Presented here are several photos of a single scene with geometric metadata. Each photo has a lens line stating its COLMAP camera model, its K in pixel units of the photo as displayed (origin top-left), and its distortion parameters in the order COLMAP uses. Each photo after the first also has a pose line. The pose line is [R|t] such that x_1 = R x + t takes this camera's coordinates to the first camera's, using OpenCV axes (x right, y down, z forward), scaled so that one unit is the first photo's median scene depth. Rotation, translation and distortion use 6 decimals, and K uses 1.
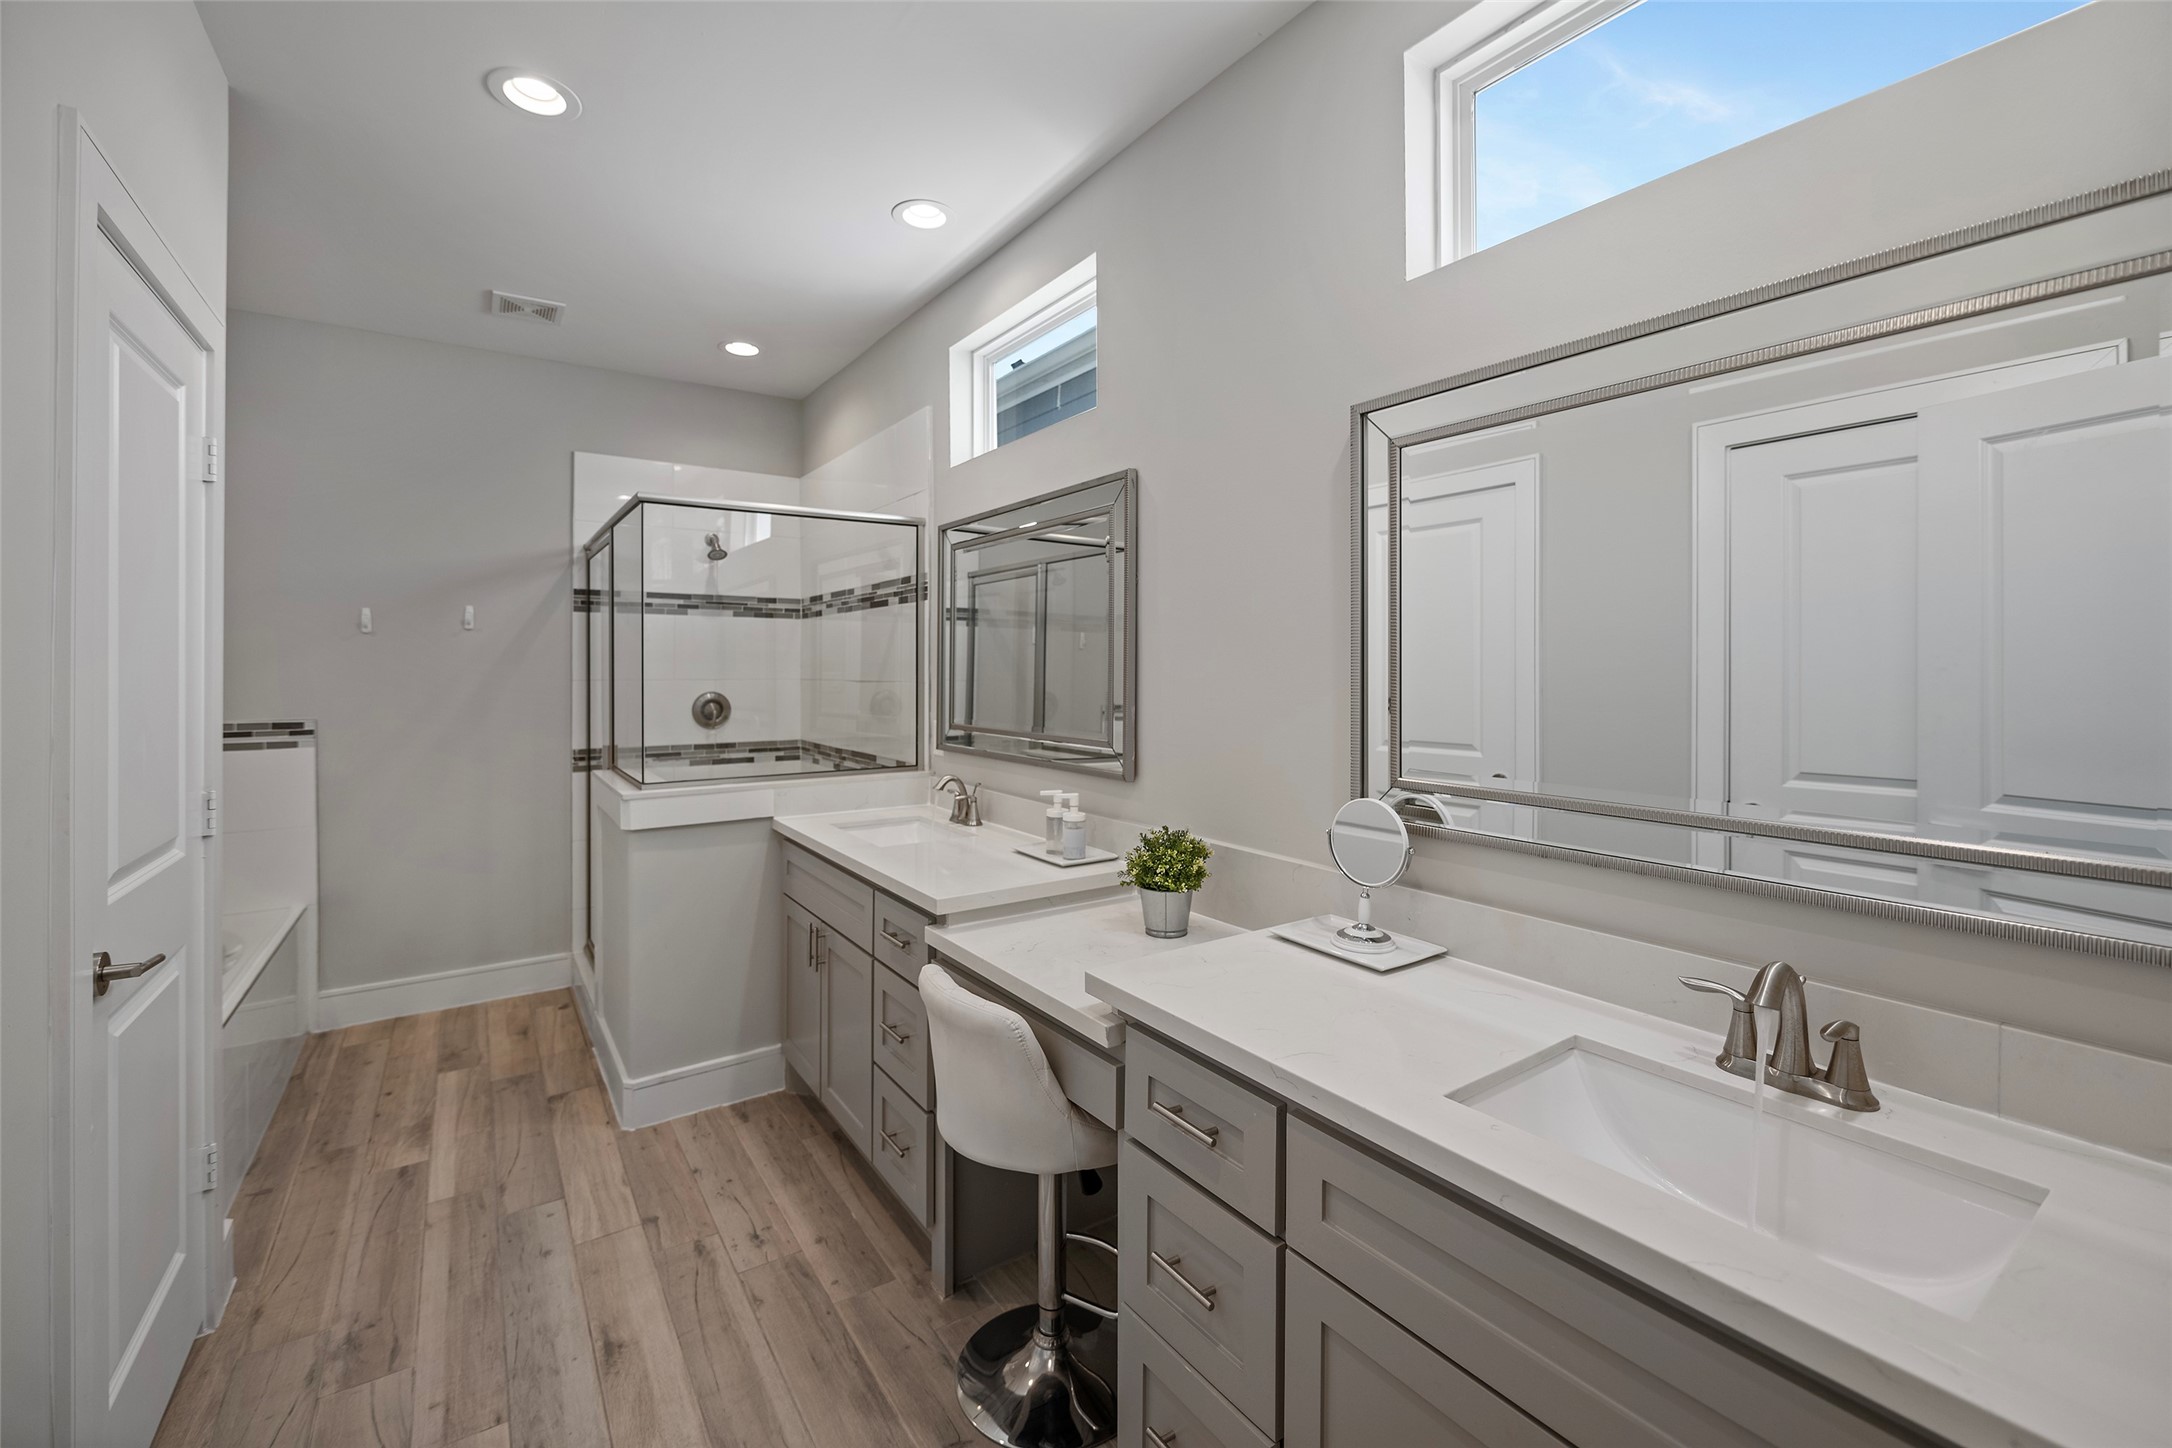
lens RADIAL K [[894.0, 0, 1040.6], [0, 894.0, 671.1], [0, 0, 1]] dist [-0.000844, -0.000191]
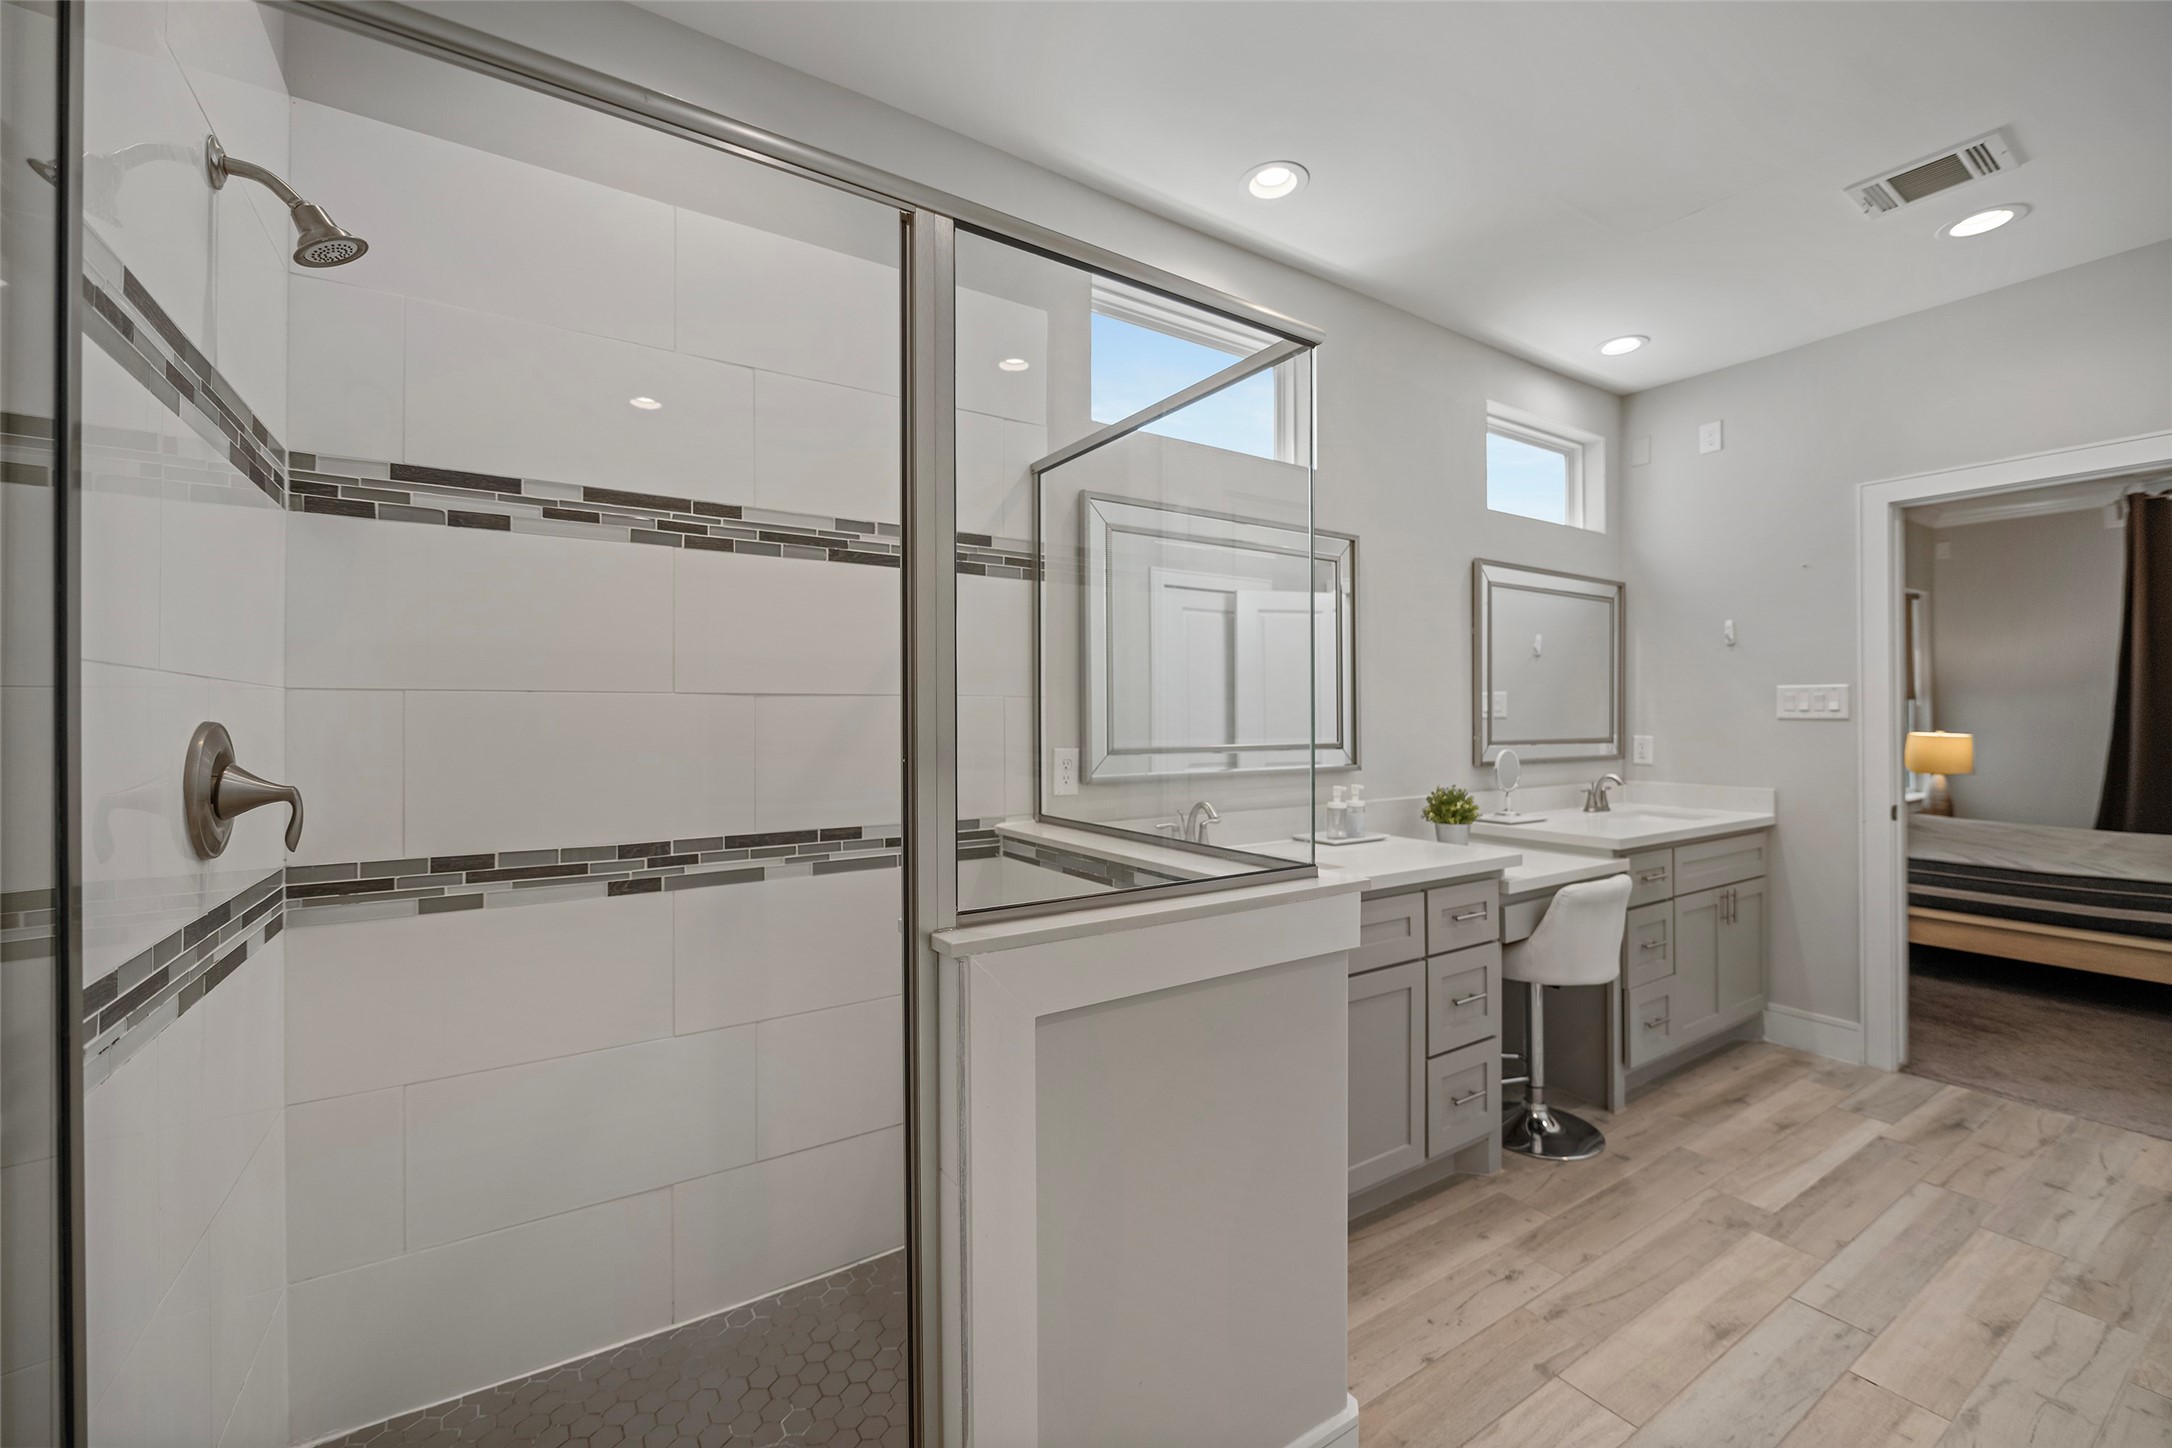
lens RADIAL K [[885.2, 0, 1095.8], [0, 885.2, 708.5], [0, 0, 1]] dist [-0.002724, 0.000339]
pose [[-0.008019, 0.010741, 0.999910, -1.388656], [0.005749, 0.999926, -0.010695, 0.051808], [-0.999951, 0.005663, -0.008080, 1.601812]]
